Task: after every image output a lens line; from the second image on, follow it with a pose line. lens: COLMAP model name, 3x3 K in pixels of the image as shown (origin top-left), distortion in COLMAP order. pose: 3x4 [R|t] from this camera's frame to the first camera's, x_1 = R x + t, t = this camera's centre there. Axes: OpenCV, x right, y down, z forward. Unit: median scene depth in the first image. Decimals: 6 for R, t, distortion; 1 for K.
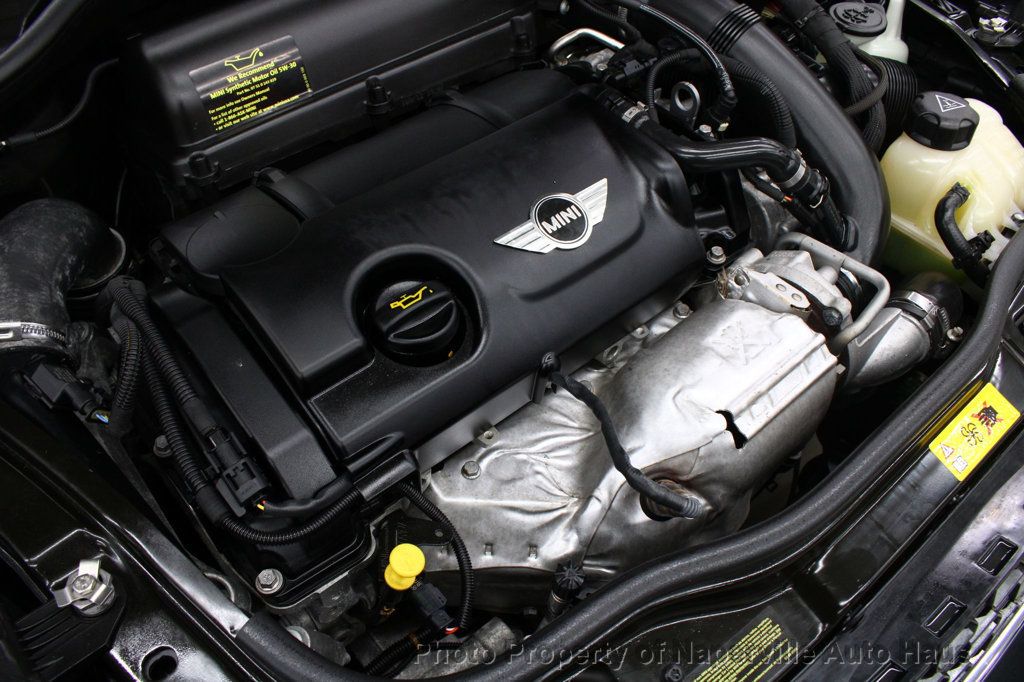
lens RADIAL K [[842.6, 0, 508.9], [0, 842.6, 343.6], [0, 0, 1]] dist [-0.151672, 0.149713]
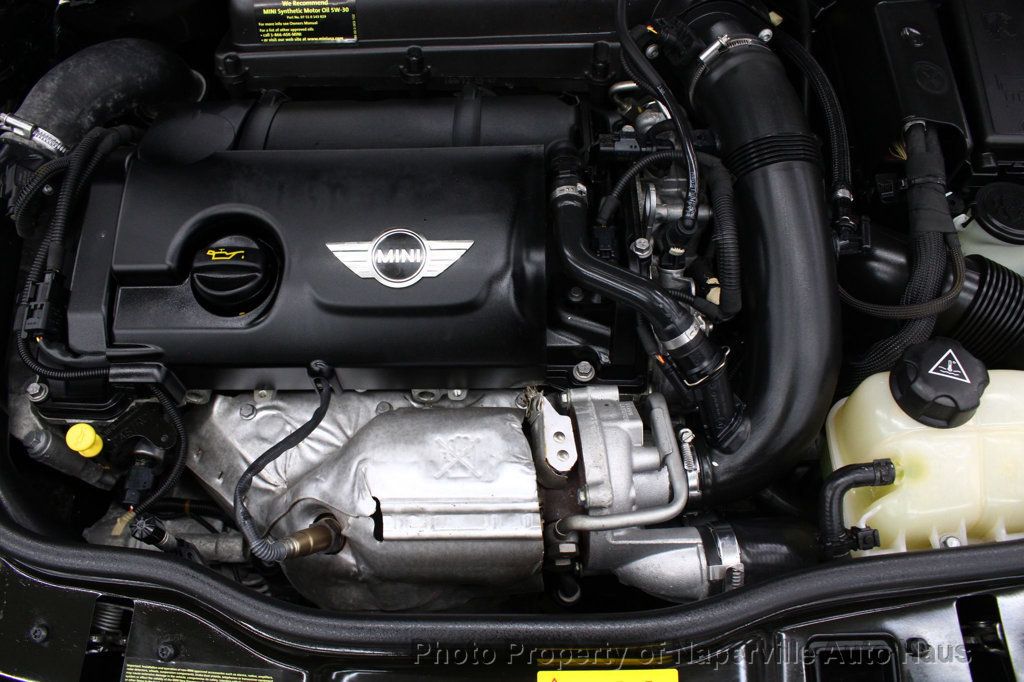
lens RADIAL K [[842.6, 0, 508.9], [0, 842.6, 343.6], [0, 0, 1]] dist [-0.151672, 0.149713]
pose [[0.757380, 0.524426, -0.389041, 0.571732], [-0.468202, 0.851450, 0.236264, -0.335406], [0.455152, 0.003208, 0.890408, 0.148692]]
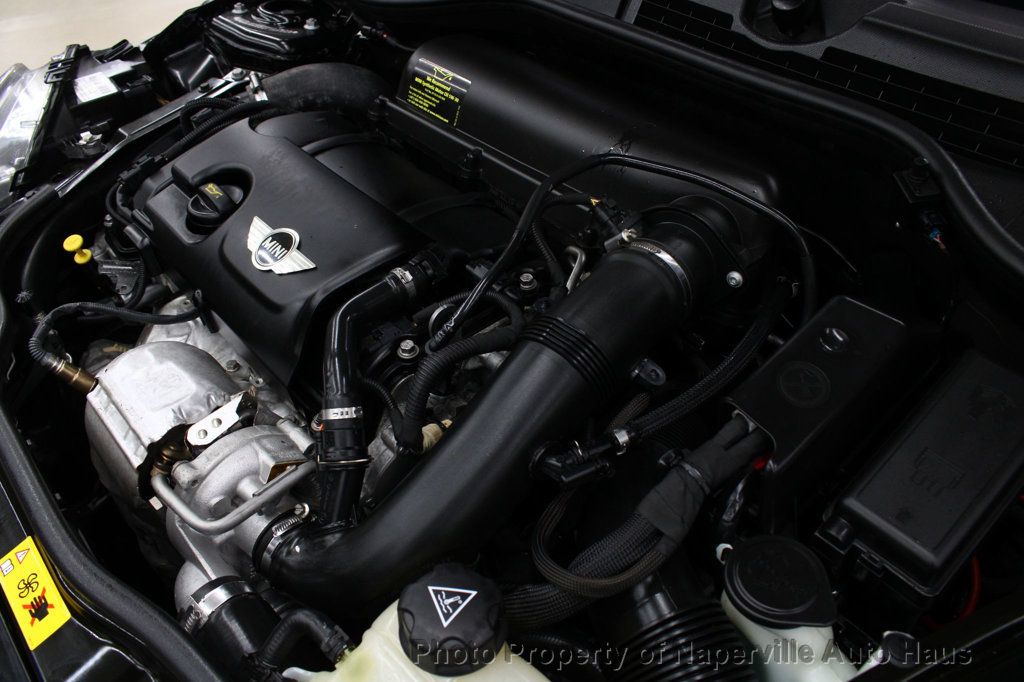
lens RADIAL K [[842.6, 0, 508.9], [0, 842.6, 343.6], [0, 0, 1]] dist [-0.151672, 0.149713]
pose [[0.005962, 0.646074, -0.763252, 1.008411], [-0.731063, 0.523589, 0.437495, -0.798481], [0.682284, 0.555377, 0.475442, 0.683442]]
